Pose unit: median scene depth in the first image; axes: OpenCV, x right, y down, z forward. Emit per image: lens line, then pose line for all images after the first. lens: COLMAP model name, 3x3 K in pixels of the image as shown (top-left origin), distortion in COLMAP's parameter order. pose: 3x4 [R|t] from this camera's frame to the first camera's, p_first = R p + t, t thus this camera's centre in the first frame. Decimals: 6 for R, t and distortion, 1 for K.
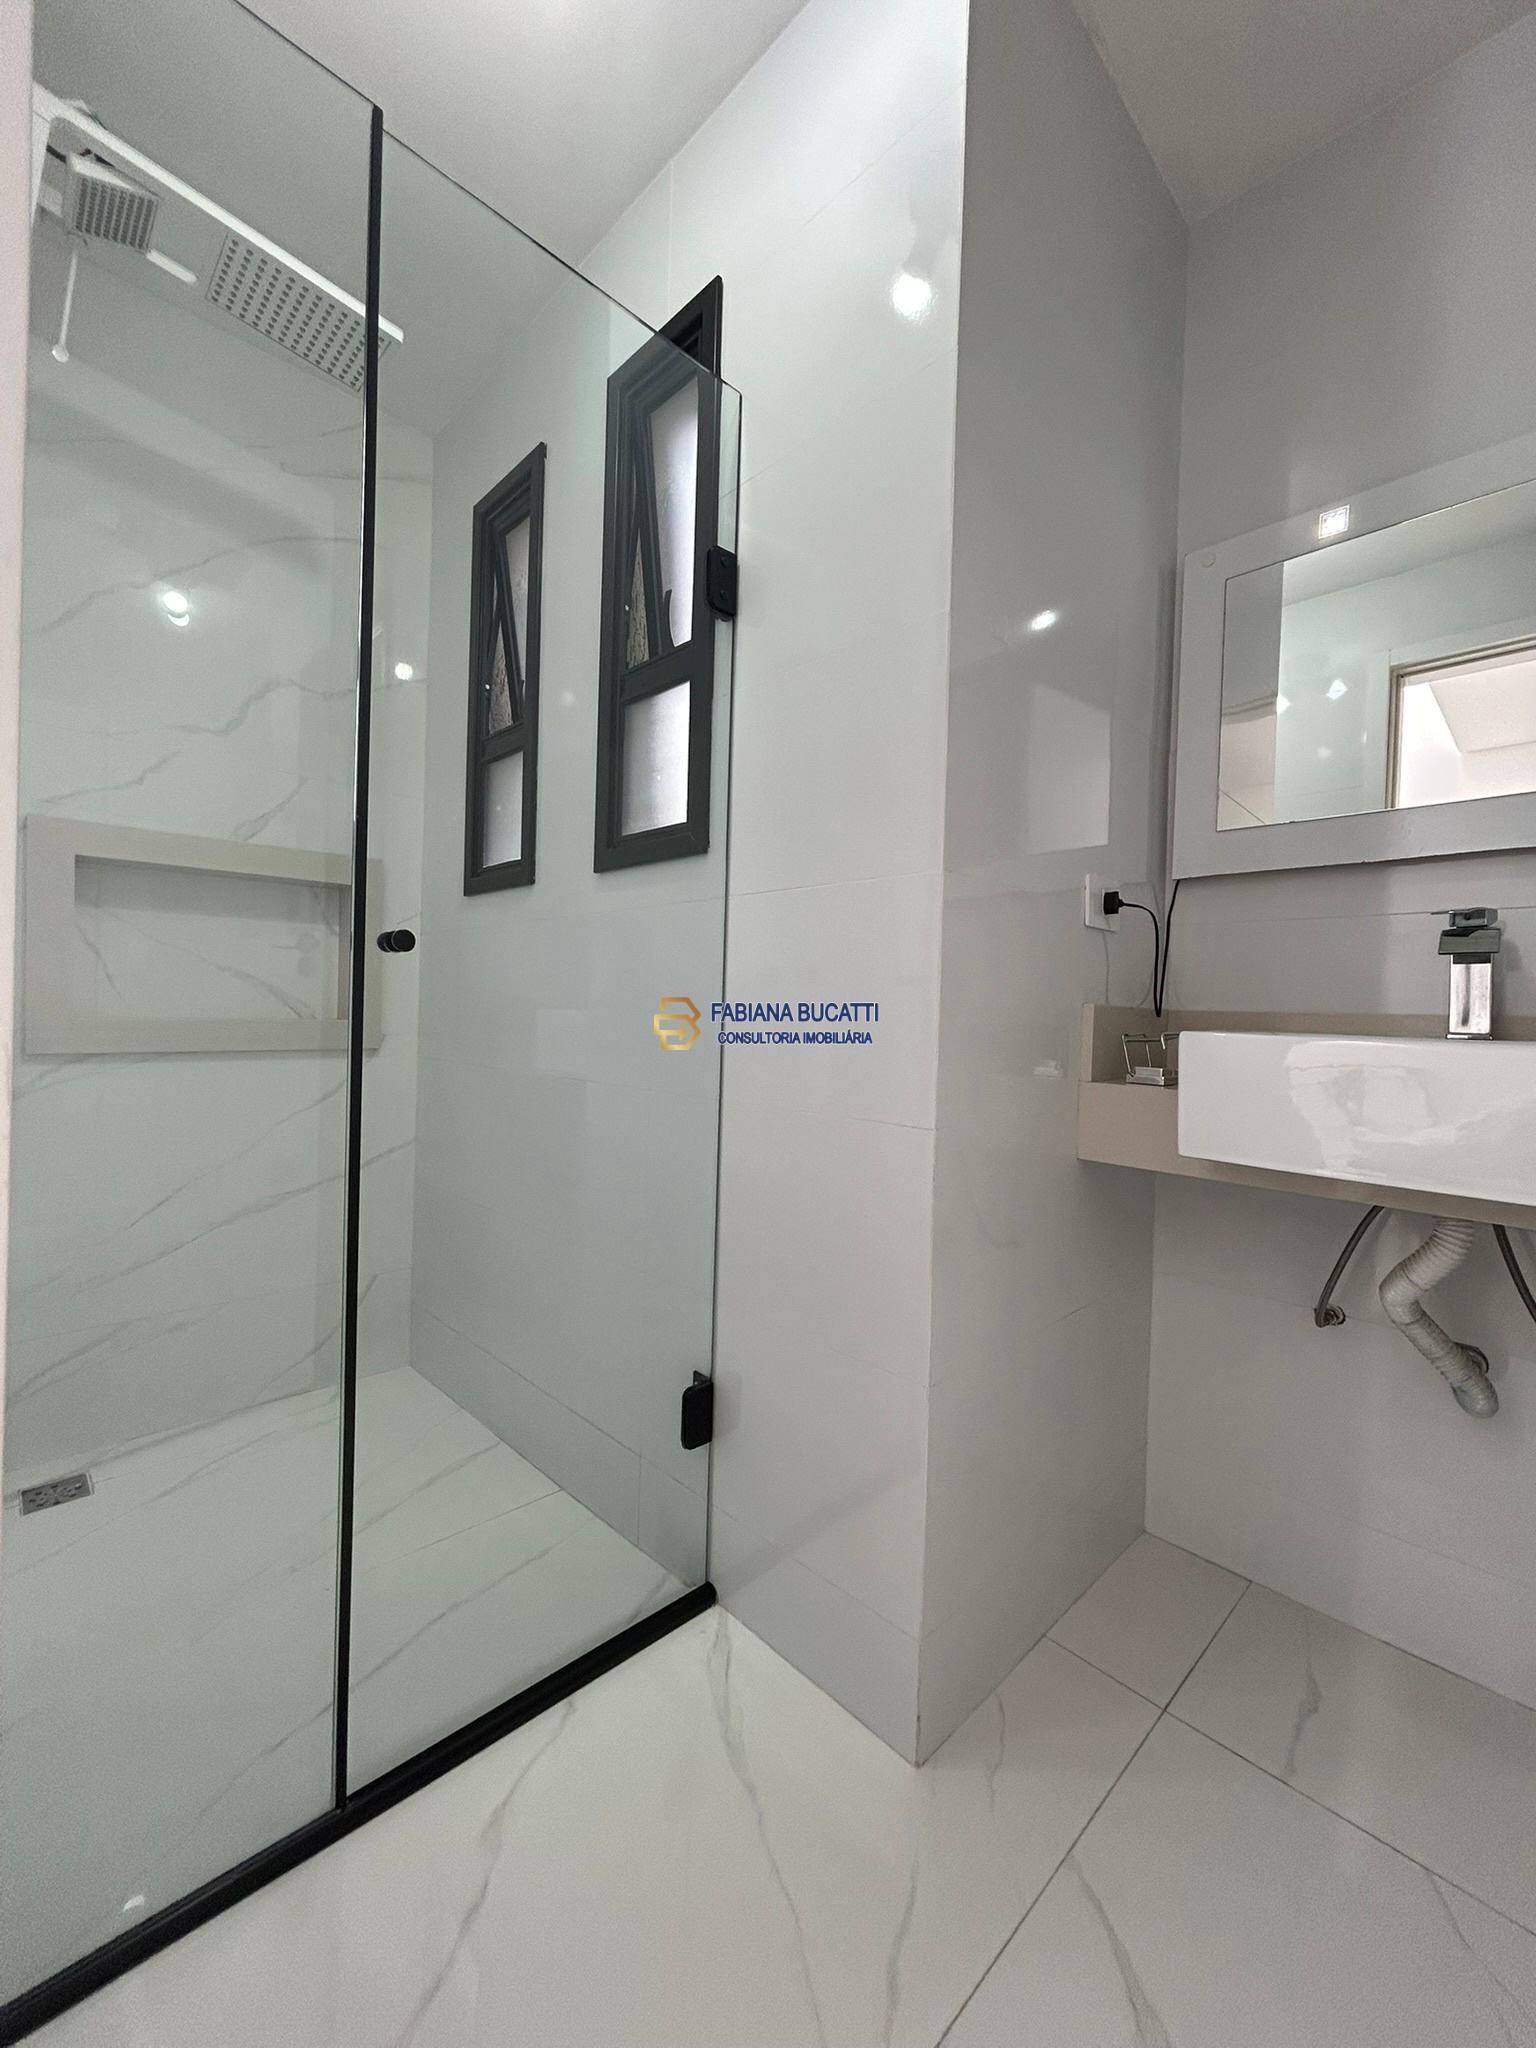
lens RADIAL K [[827.2, 0, 770.7], [0, 827.2, 1021.7], [0, 0, 1]] dist [0.000132, 0.000910]
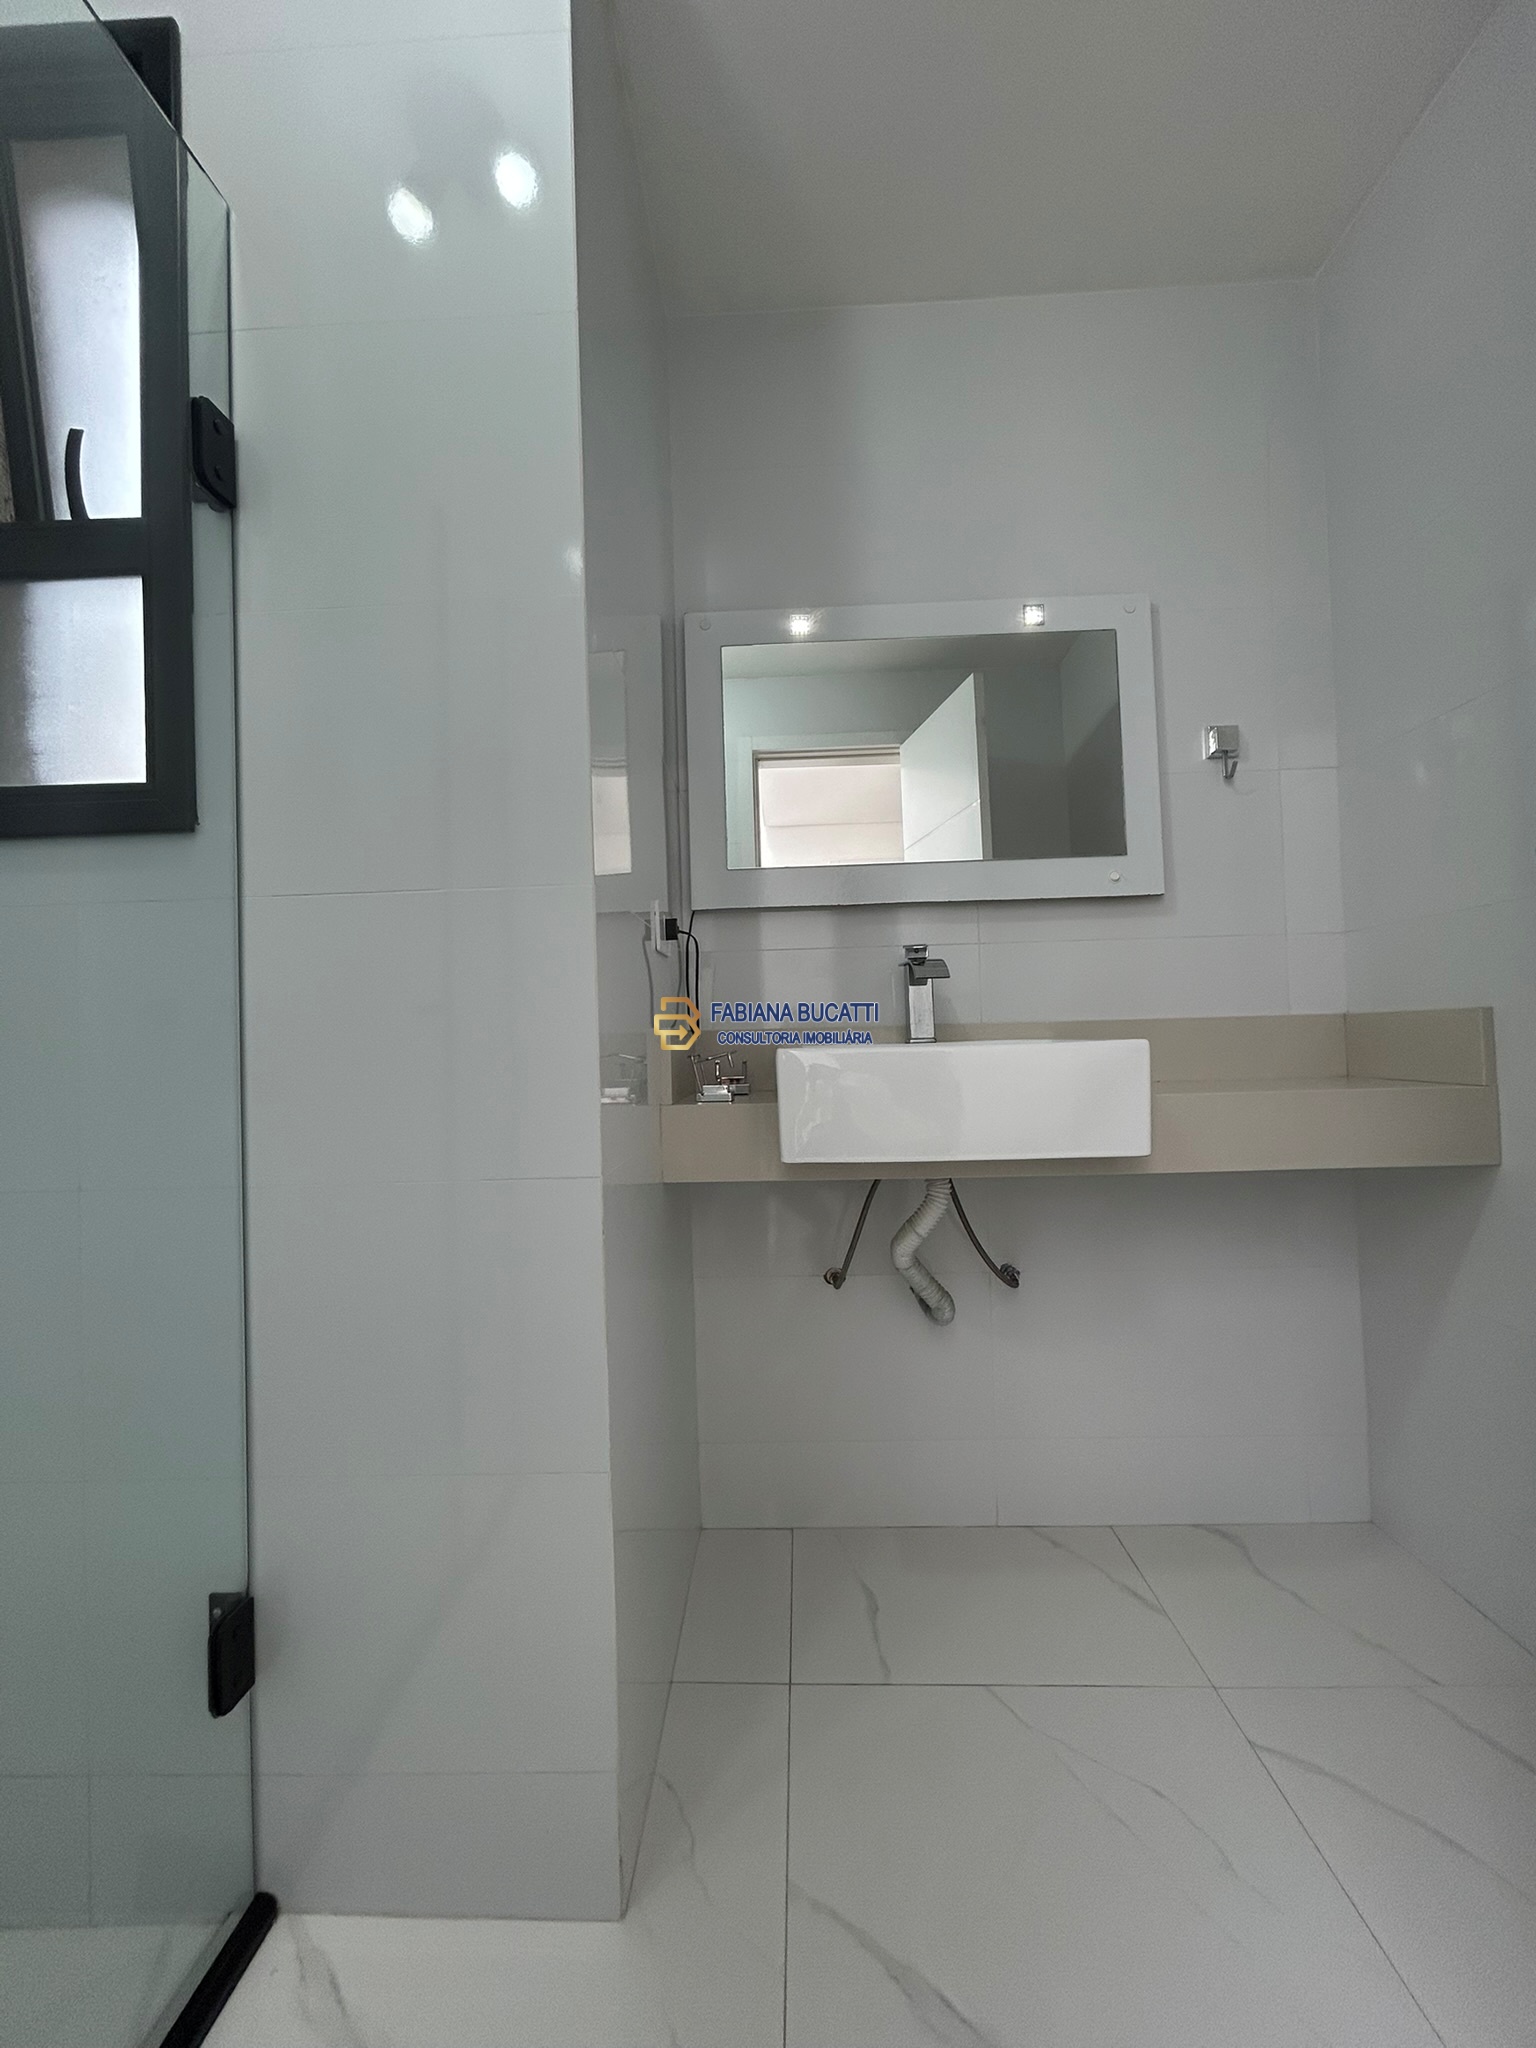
lens RADIAL K [[827.2, 0, 767.9], [0, 827.2, 1025.3], [0, 0, 1]] dist [0.000132, 0.000910]
pose [[0.723782, -0.039561, 0.688894, -0.217769], [0.059823, 0.998194, -0.005529, -0.011330], [-0.687431, 0.045214, 0.724841, 0.183315]]
